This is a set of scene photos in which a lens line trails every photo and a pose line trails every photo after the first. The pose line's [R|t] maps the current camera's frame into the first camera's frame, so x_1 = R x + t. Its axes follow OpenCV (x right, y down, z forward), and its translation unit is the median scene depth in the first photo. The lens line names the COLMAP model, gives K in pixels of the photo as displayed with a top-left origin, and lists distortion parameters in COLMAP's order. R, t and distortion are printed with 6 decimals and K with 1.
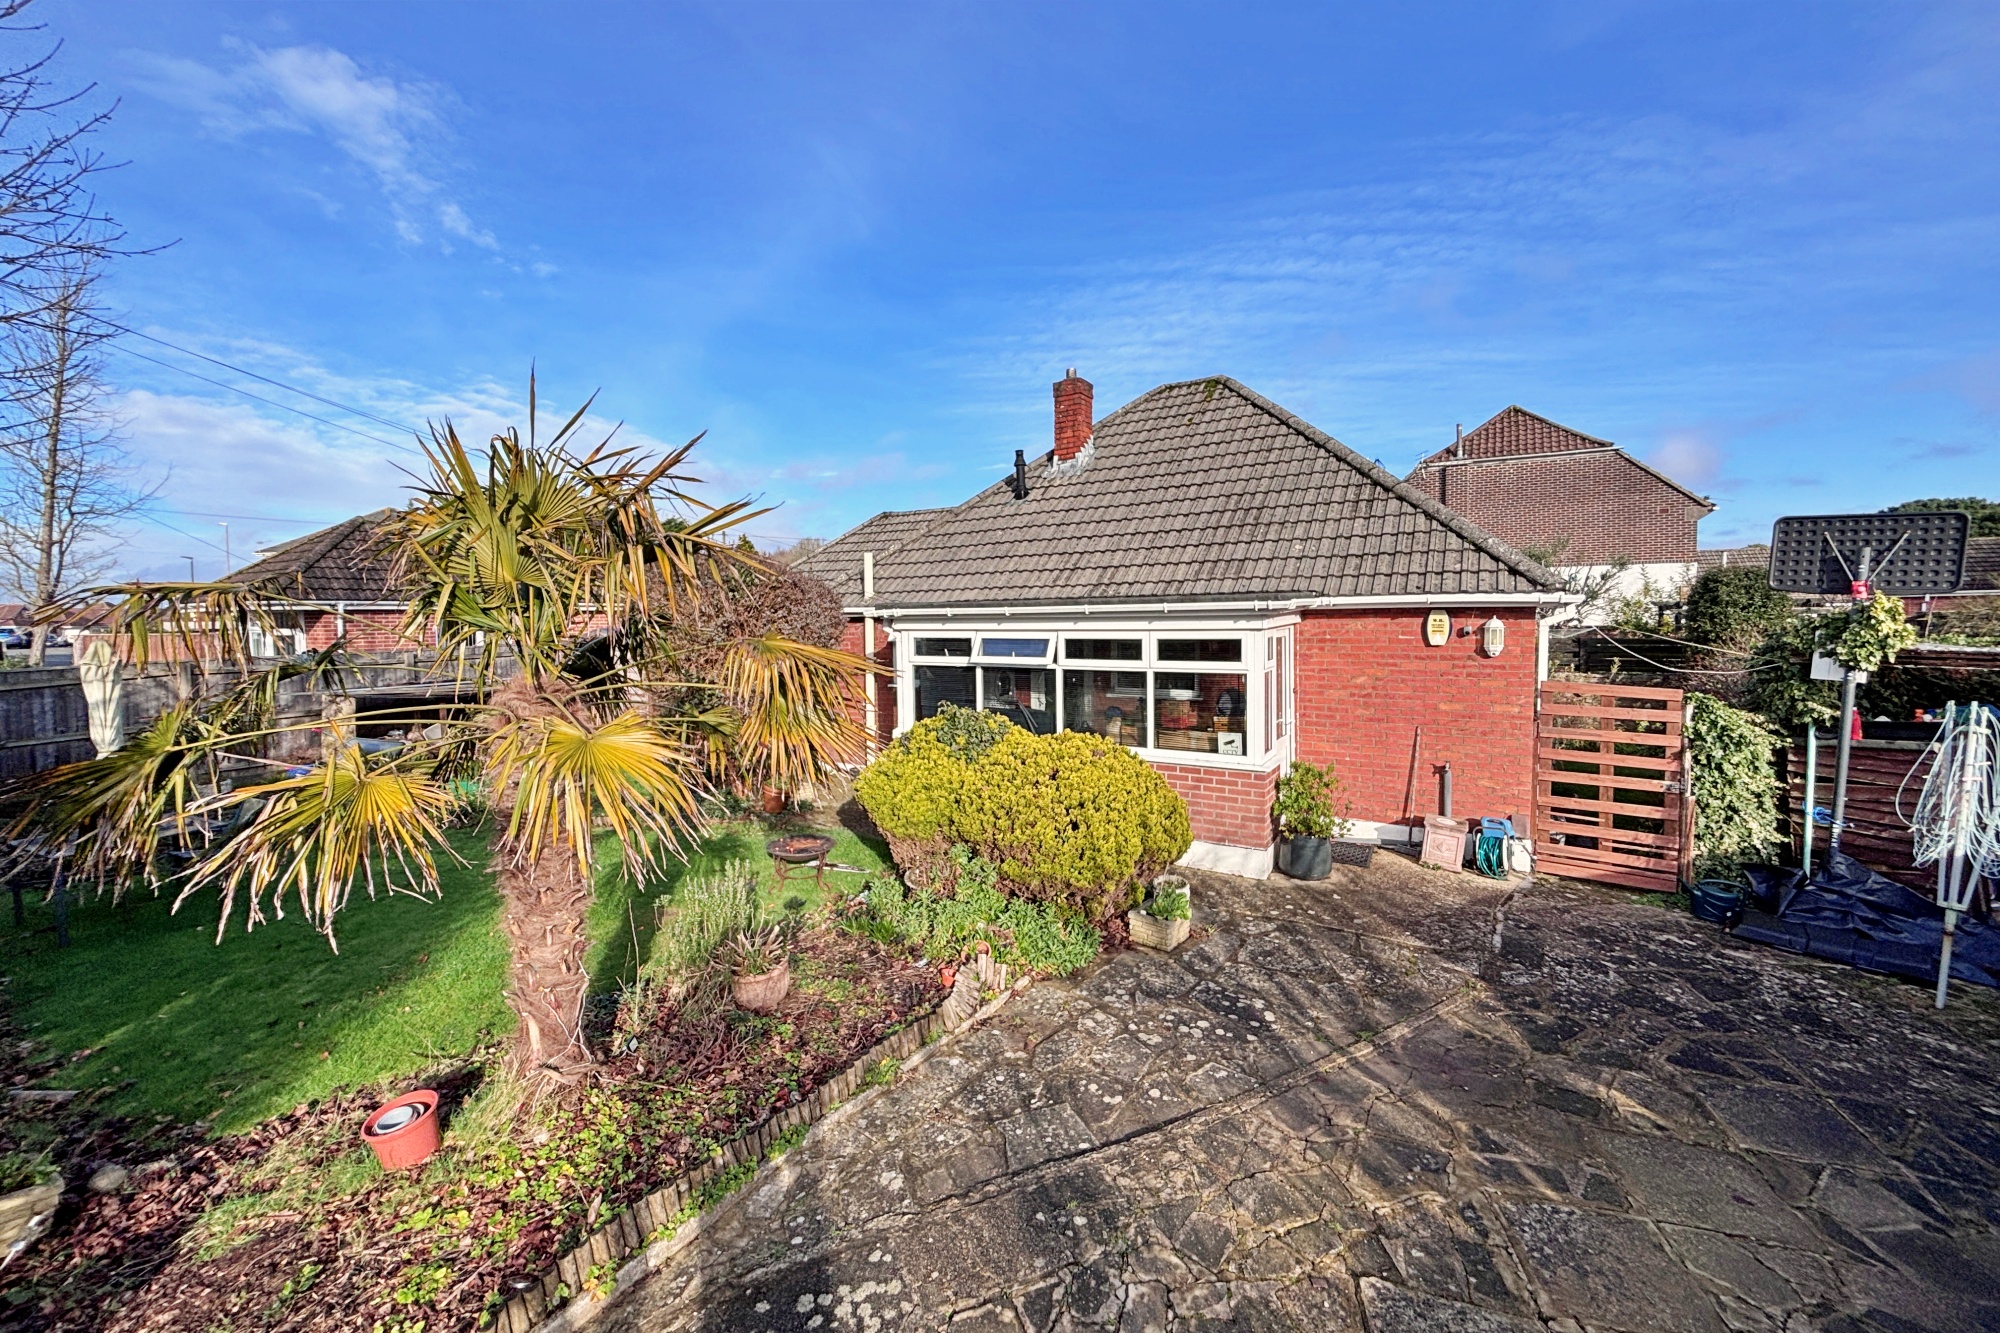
lens RADIAL K [[746.3, 0, 1000.0], [0, 746.3, 666.5], [0, 0, 1]] dist [0.000620, 0.000035]
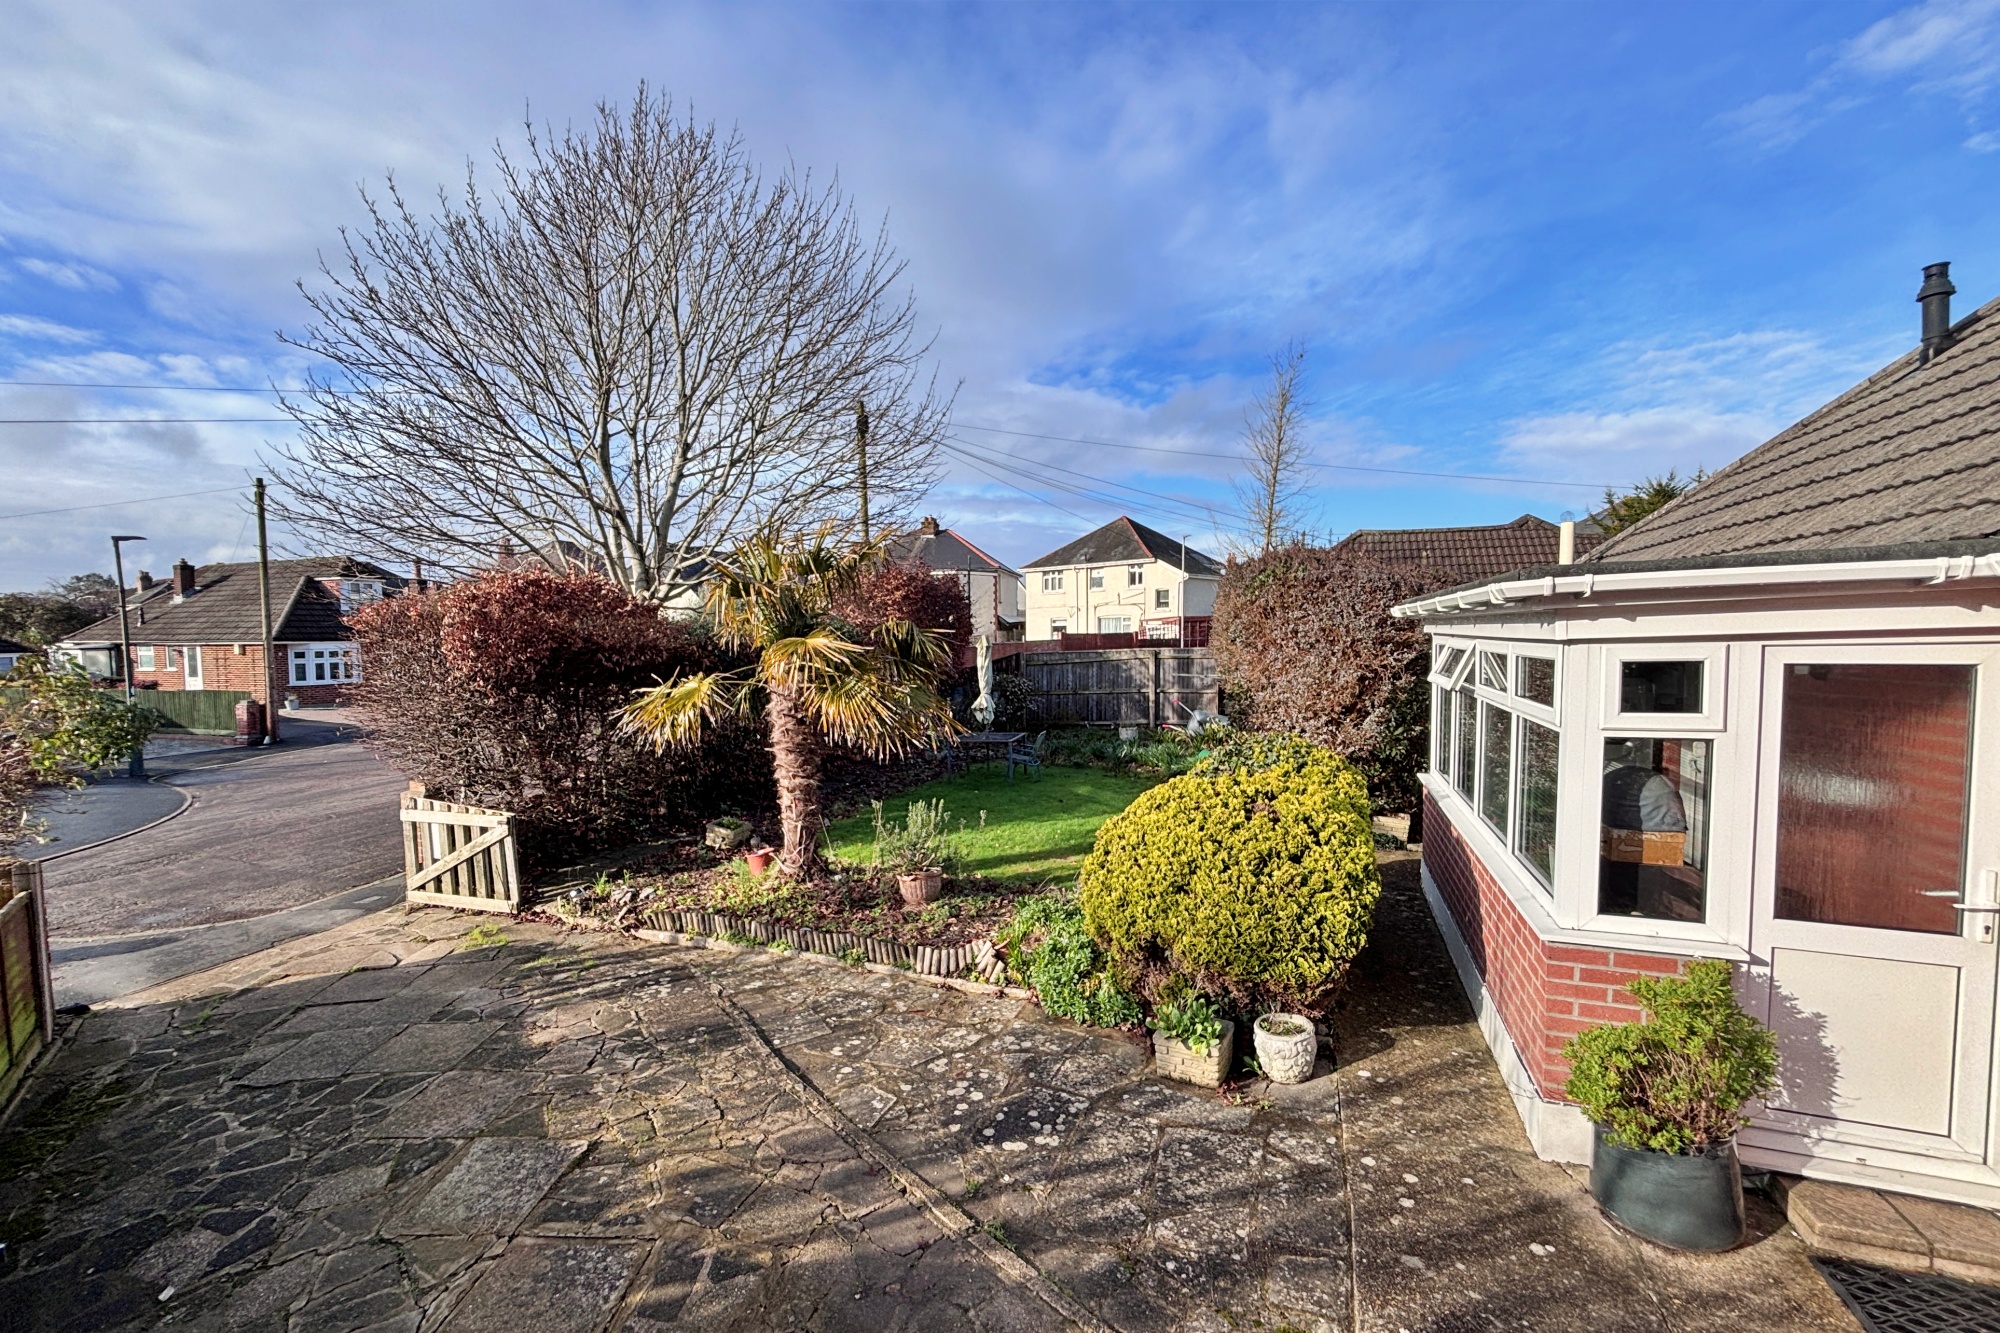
lens RADIAL K [[745.0, 0, 1000.0], [0, 745.0, 666.5], [0, 0, 1]] dist [-0.000580, -0.000071]
pose [[0.274237, 0.051054, -0.960306, 1.162731], [-0.064096, 0.997340, 0.034718, -0.069692], [0.959524, 0.052031, 0.276779, 0.788872]]
